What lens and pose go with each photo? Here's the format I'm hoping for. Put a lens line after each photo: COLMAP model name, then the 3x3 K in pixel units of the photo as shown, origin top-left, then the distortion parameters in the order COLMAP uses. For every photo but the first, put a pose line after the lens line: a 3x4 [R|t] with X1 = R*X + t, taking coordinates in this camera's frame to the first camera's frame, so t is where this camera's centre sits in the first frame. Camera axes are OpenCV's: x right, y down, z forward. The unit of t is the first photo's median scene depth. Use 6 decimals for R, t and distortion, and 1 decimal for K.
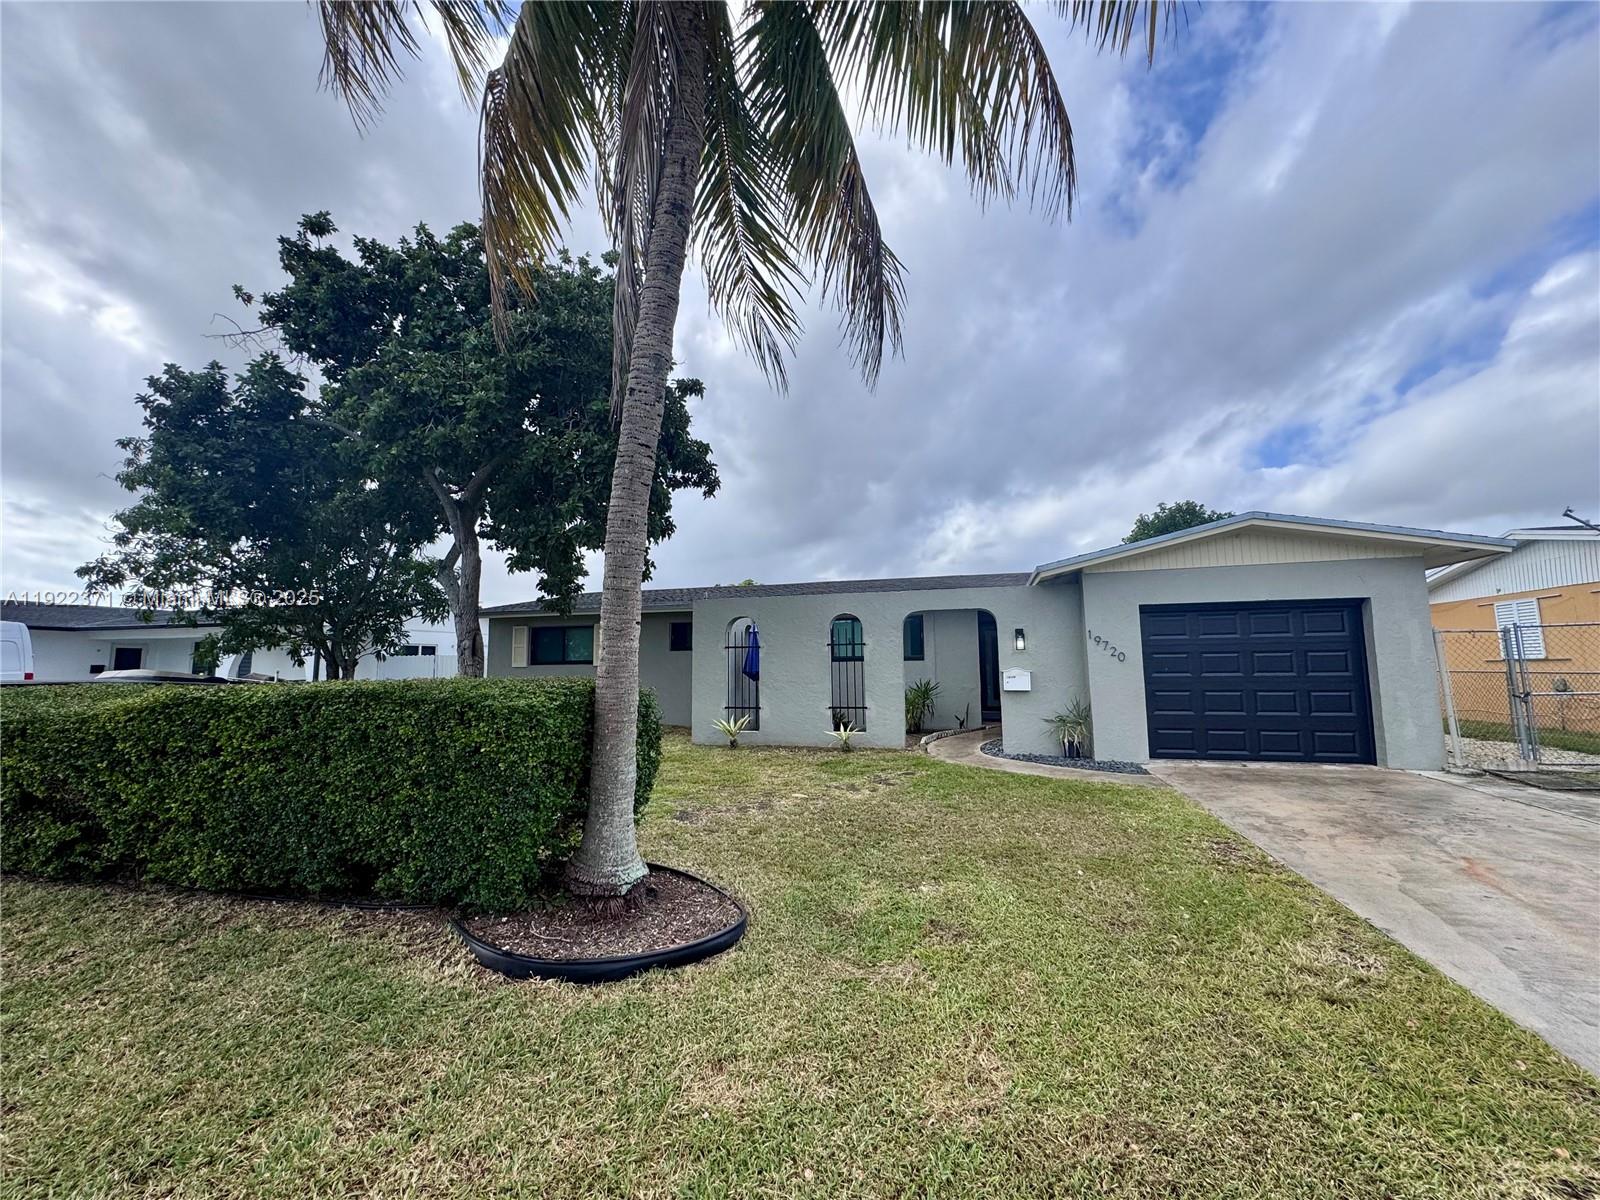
lens RADIAL K [[641.7, 0, 791.6], [0, 641.7, 594.2], [0, 0, 1]] dist [-0.005281, 0.001171]
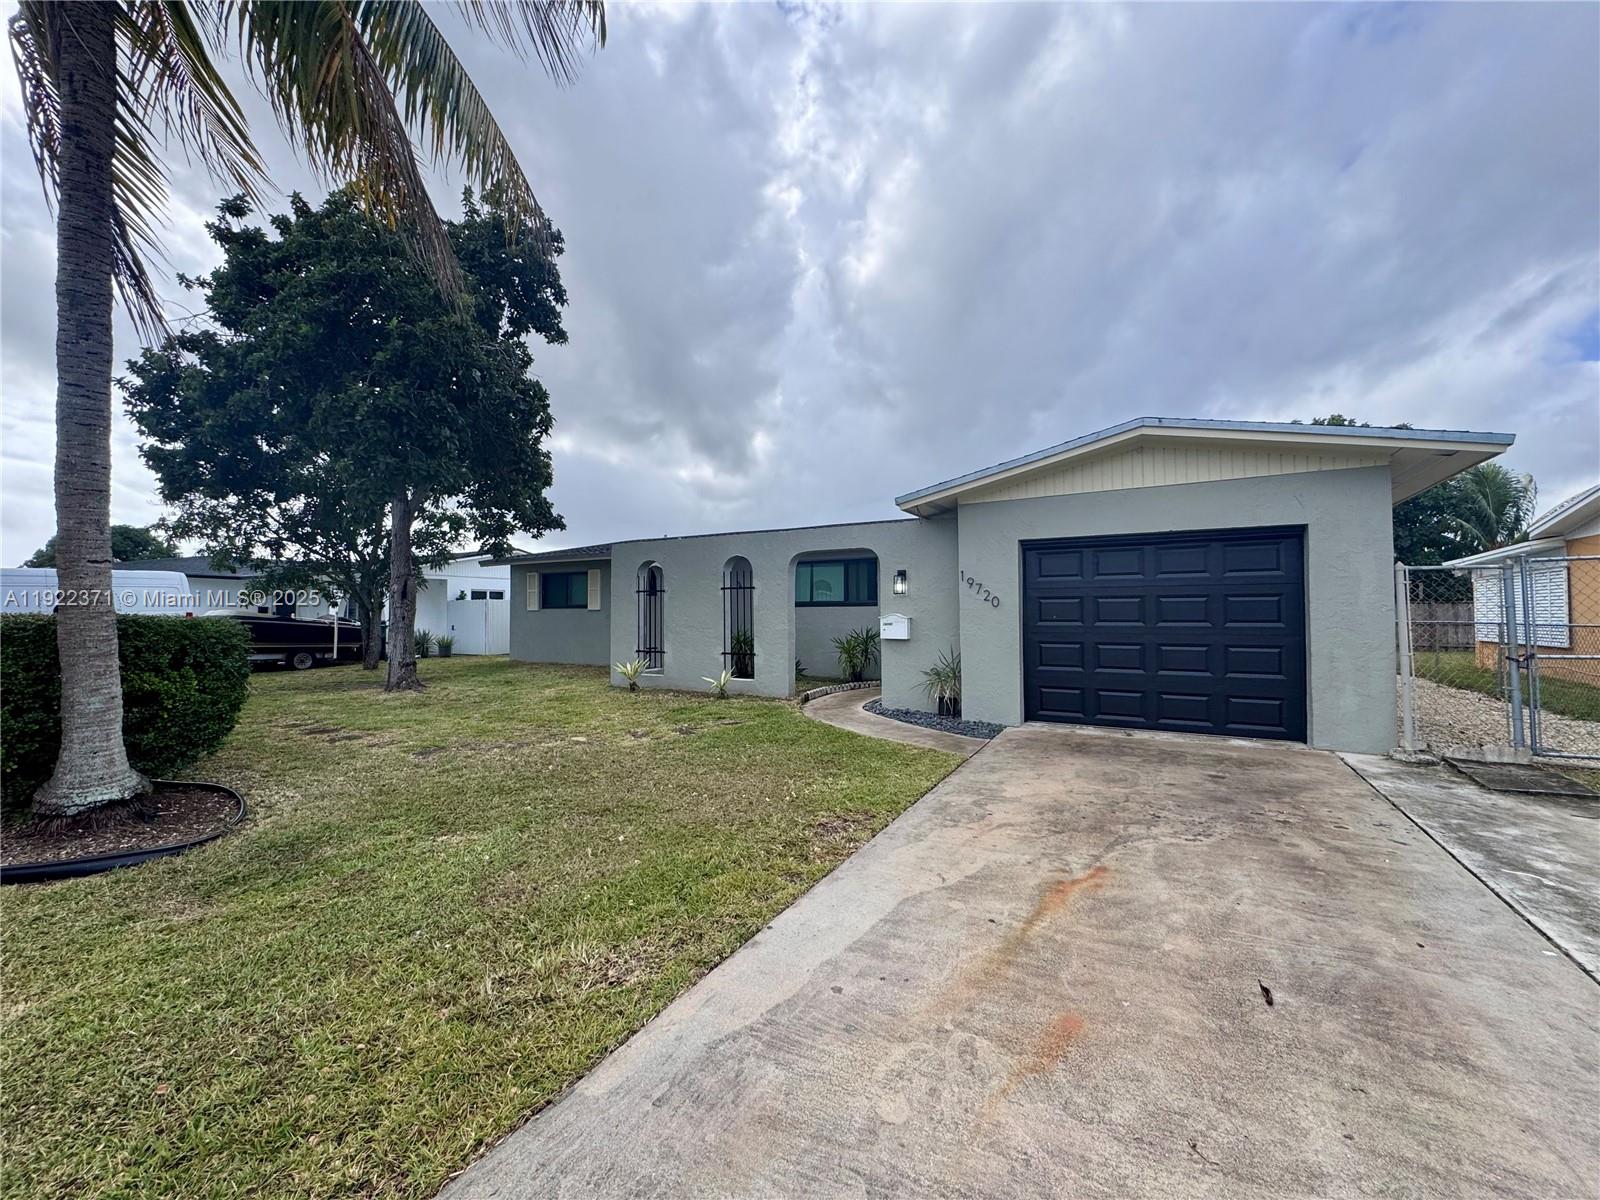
lens RADIAL K [[641.7, 0, 799.0], [0, 641.7, 592.3], [0, 0, 1]] dist [-0.005281, 0.001171]
pose [[0.971176, 0.001171, -0.238360, 0.469452], [0.017649, 0.996889, 0.076810, 0.015477], [0.237709, -0.078803, 0.968135, 0.116166]]
